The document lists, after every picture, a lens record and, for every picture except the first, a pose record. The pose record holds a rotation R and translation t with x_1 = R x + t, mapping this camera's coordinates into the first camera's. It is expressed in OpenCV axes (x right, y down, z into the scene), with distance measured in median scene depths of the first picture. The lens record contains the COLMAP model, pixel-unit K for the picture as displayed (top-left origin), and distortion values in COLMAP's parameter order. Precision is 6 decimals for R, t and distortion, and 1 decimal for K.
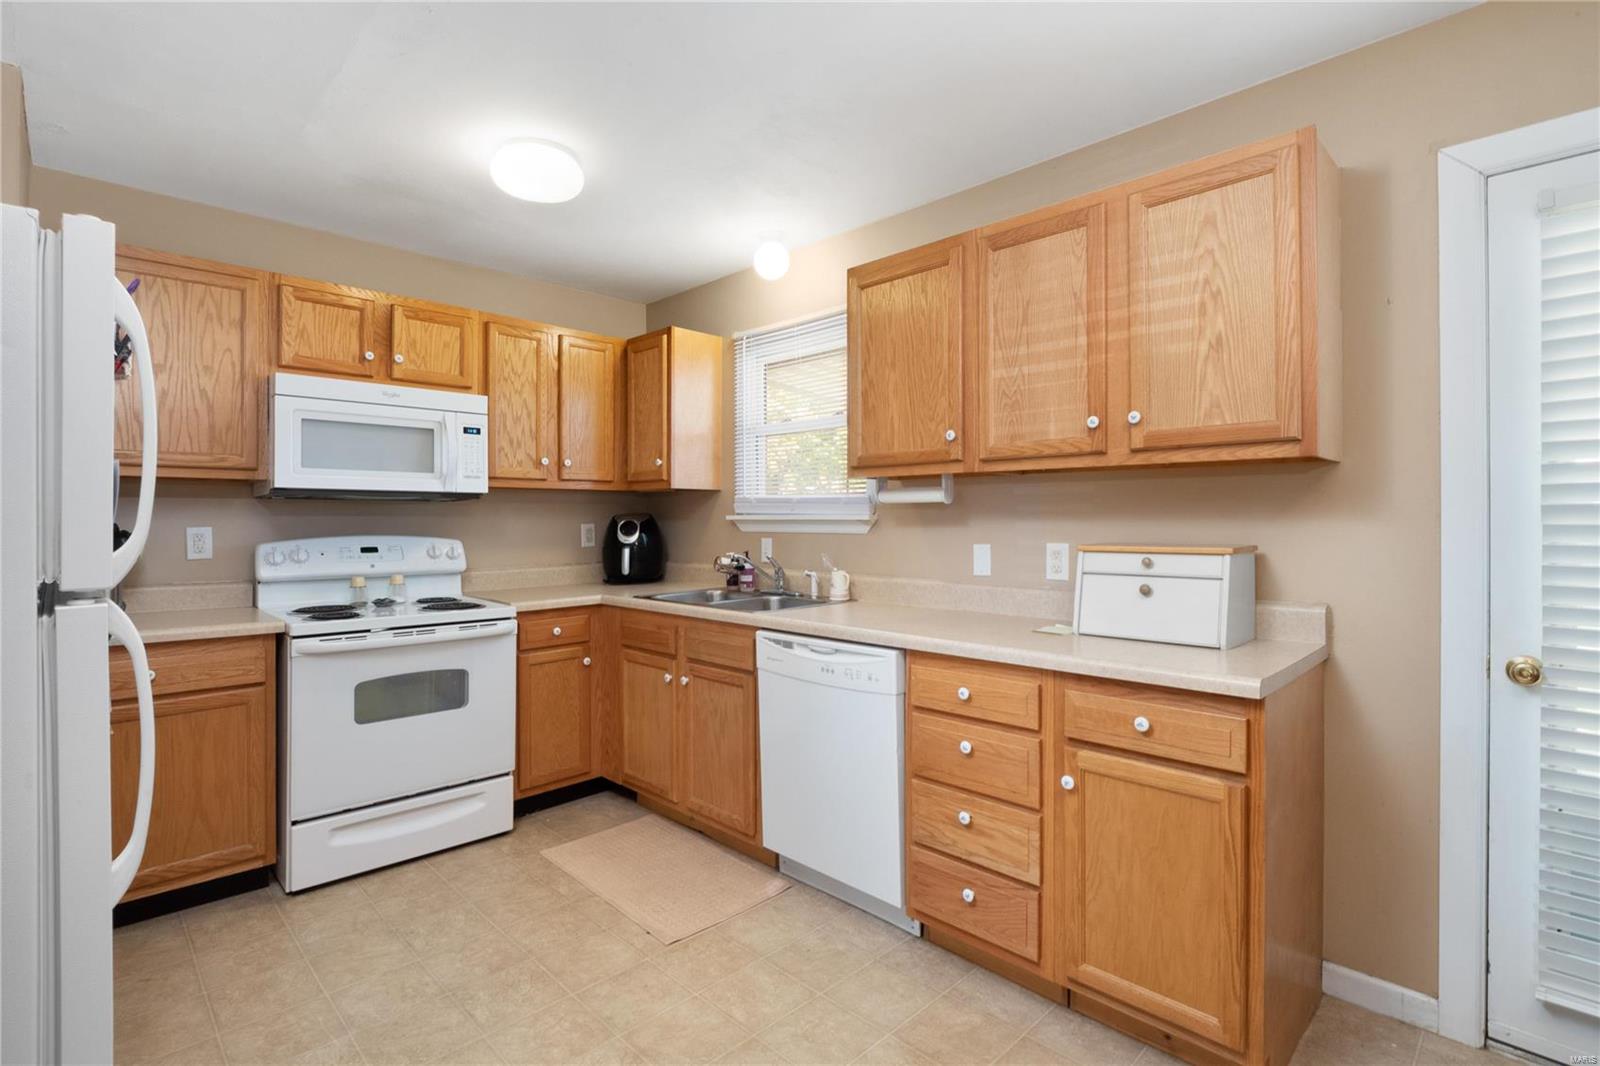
lens RADIAL K [[756.0, 0, 805.0], [0, 756.0, 522.8], [0, 0, 1]] dist [-0.015350, -0.001038]
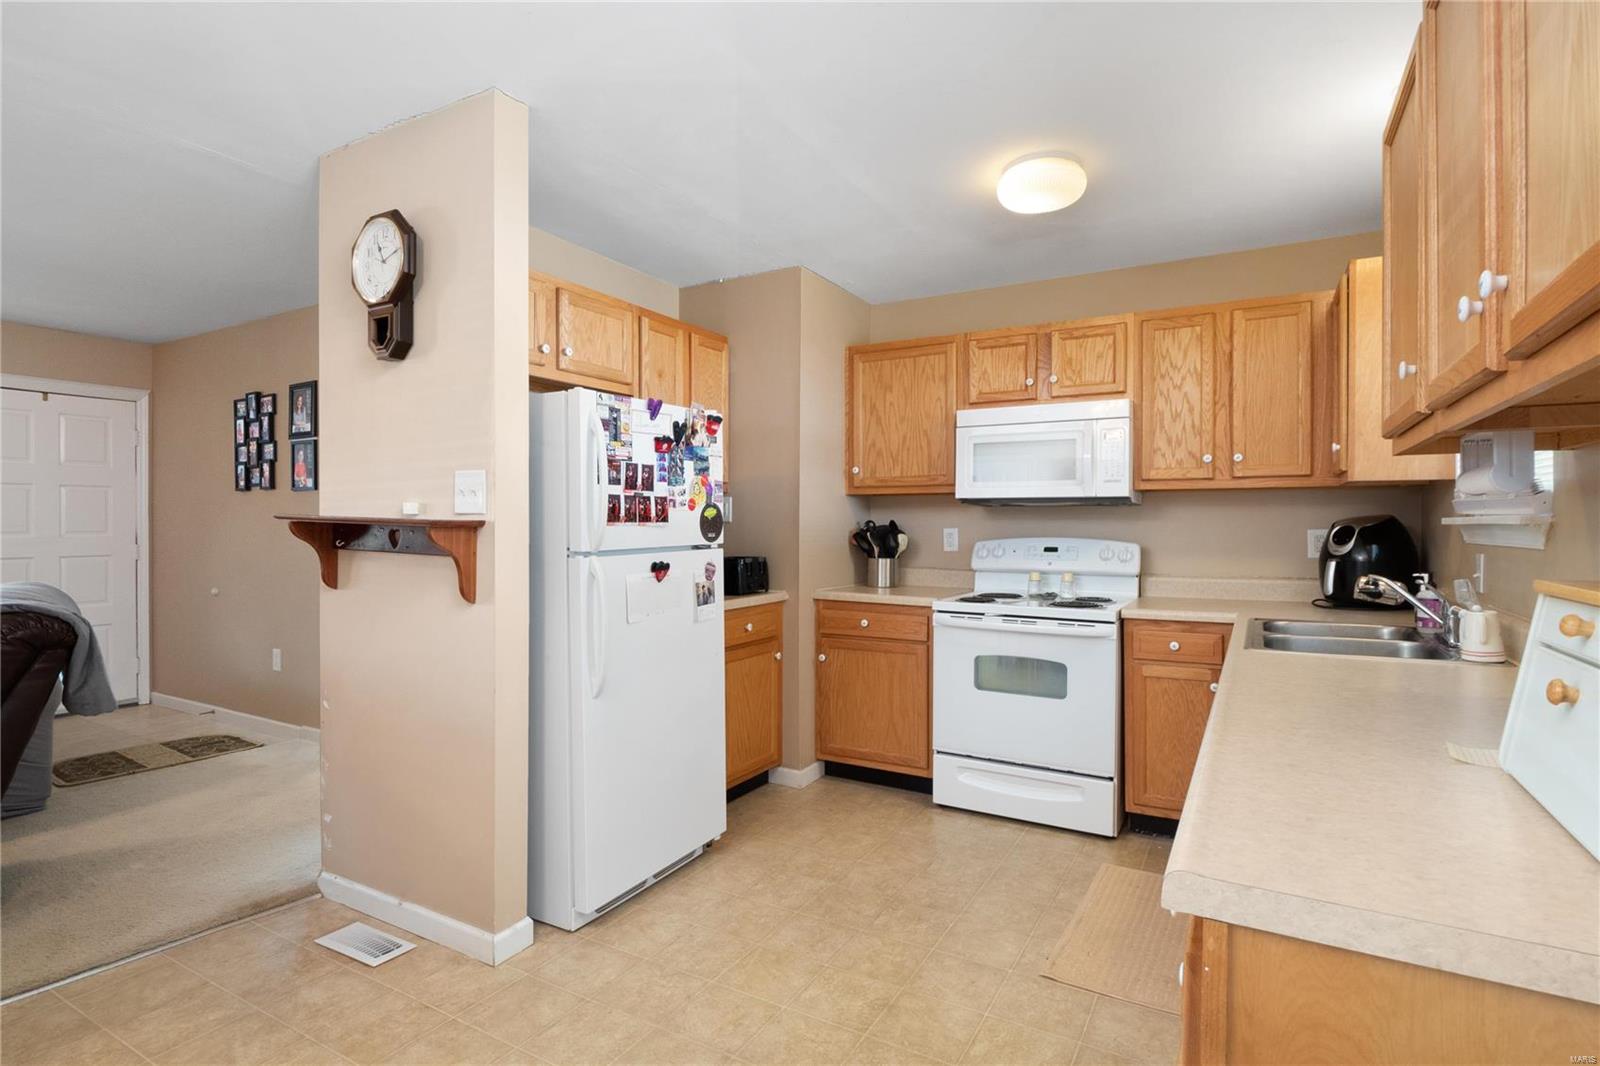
lens RADIAL K [[802.3, 0, 804.7], [0, 802.3, 532.2], [0, 0, 1]] dist [-0.007125, -0.001254]
pose [[0.264246, 0.011146, -0.964391, 0.567542], [-0.007770, 0.999925, 0.009427, 0.001026], [0.964424, 0.005003, 0.264313, 0.366217]]
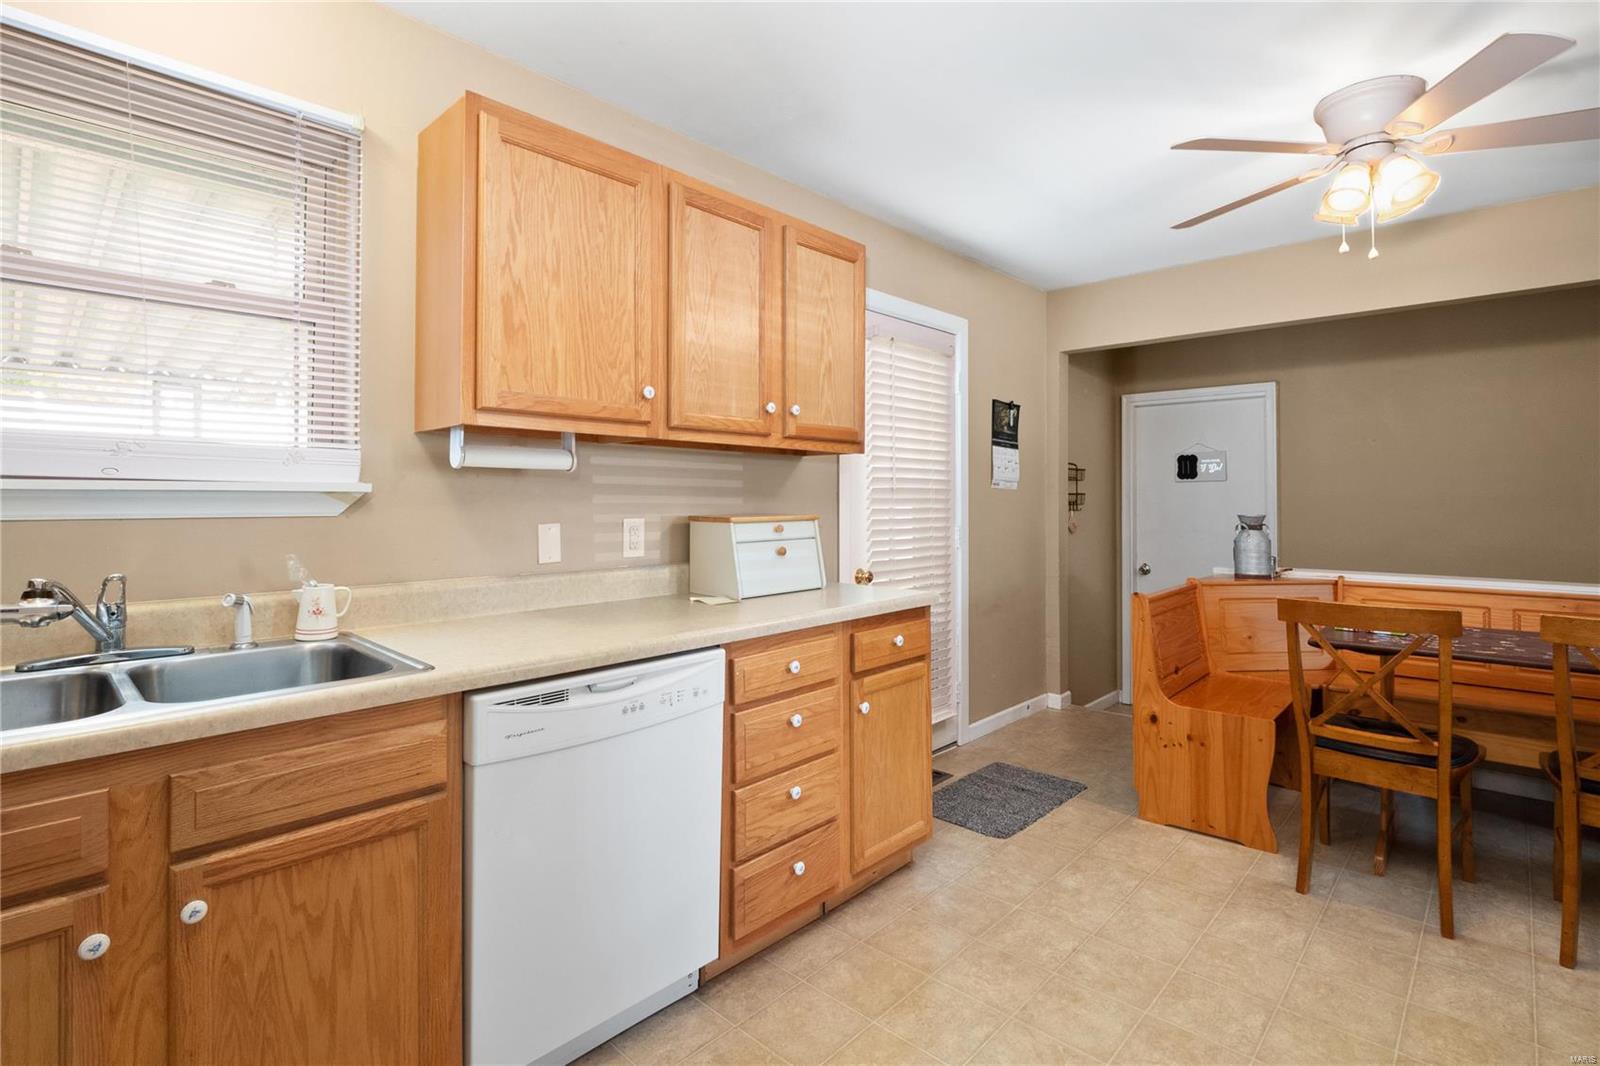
lens RADIAL K [[756.0, 0, 797.3], [0, 756.0, 495.7], [0, 0, 1]] dist [-0.015350, -0.001038]
pose [[-0.029082, 0.008464, 0.999541, -0.572726], [0.006106, 0.999947, -0.008290, 0.006677], [-0.999558, 0.005862, -0.029132, 0.750868]]
